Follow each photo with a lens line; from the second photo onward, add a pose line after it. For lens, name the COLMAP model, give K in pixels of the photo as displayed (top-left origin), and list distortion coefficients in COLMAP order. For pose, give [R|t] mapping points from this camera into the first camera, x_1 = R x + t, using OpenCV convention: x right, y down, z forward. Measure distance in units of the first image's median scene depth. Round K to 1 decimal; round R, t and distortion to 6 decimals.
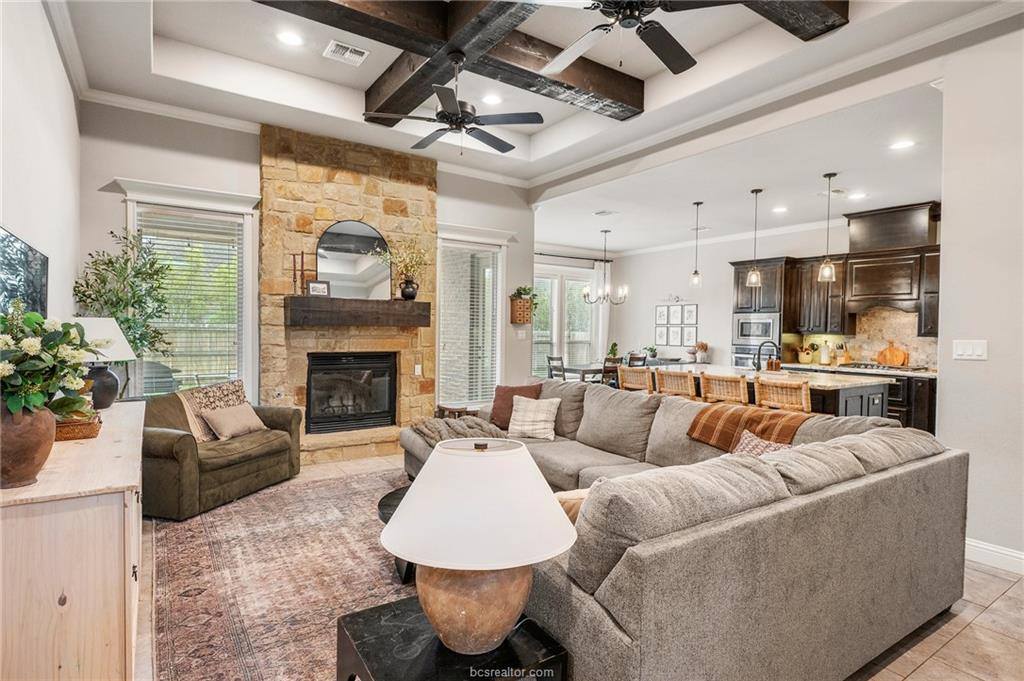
lens RADIAL K [[534.5, 0, 514.9], [0, 534.5, 342.1], [0, 0, 1]] dist [-0.002086, -0.000613]
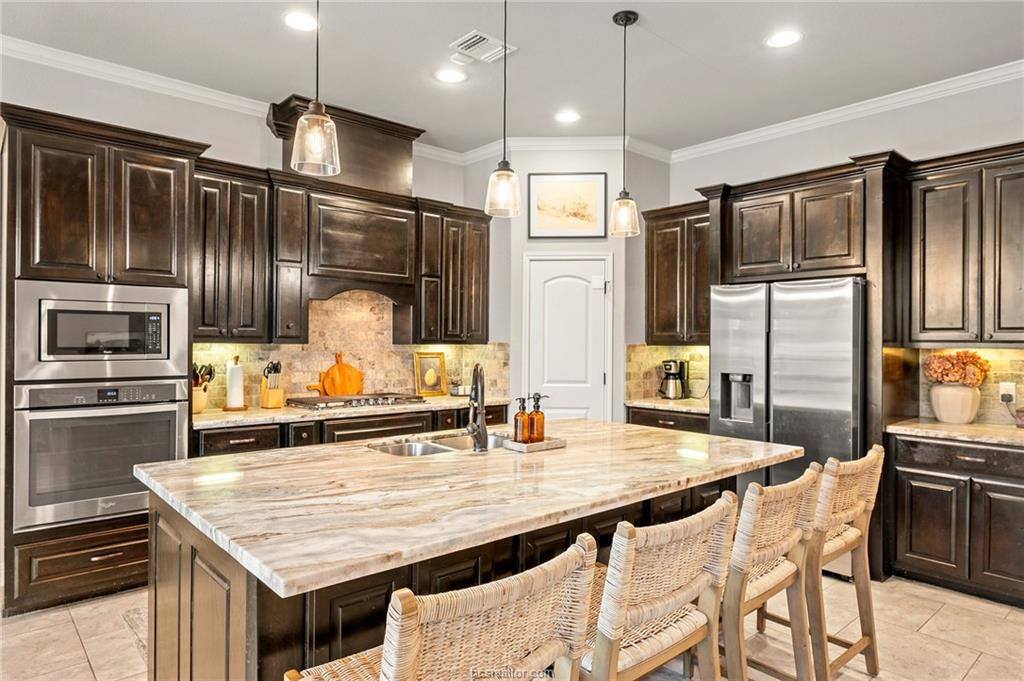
lens RADIAL K [[615.6, 0, 516.4], [0, 615.6, 336.9], [0, 0, 1]] dist [0.000025, 0.001848]
pose [[-0.132481, -0.010145, 0.991134, 0.031040], [0.018745, 0.999743, 0.012738, -0.022480], [-0.991008, 0.020266, -0.132256, 0.860373]]
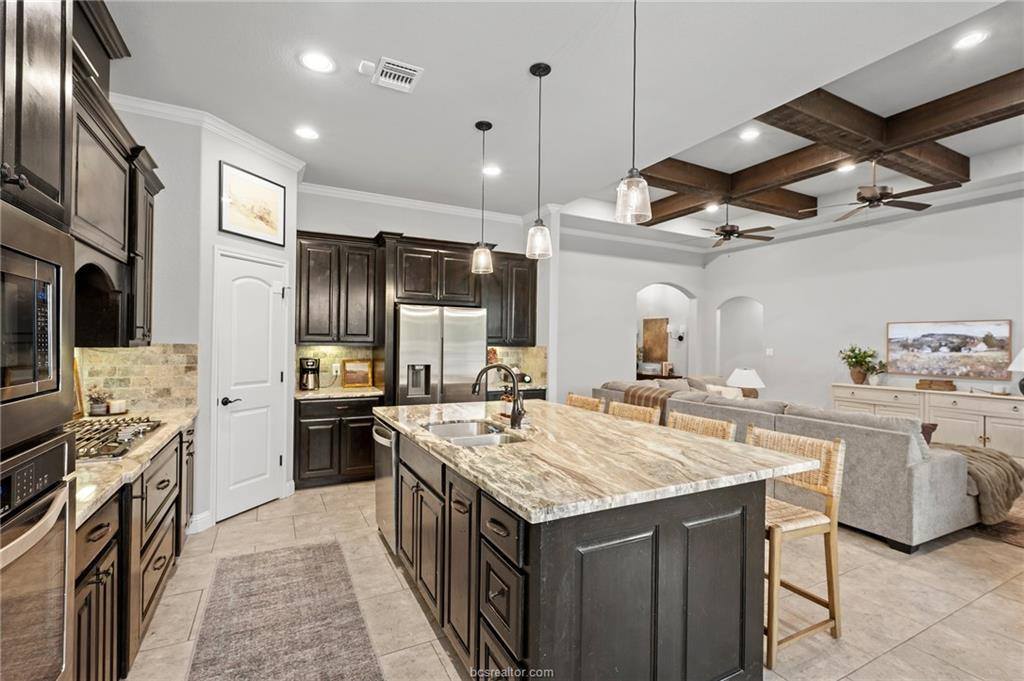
lens RADIAL K [[464.4, 0, 512.0], [0, 464.4, 340.5], [0, 0, 1]] dist [-0.000380, -0.000045]
pose [[-0.992932, -0.026560, 0.115675, 0.345821], [-0.024038, 0.999443, 0.023143, -0.028732], [-0.116226, 0.020199, -0.993017, 1.184811]]
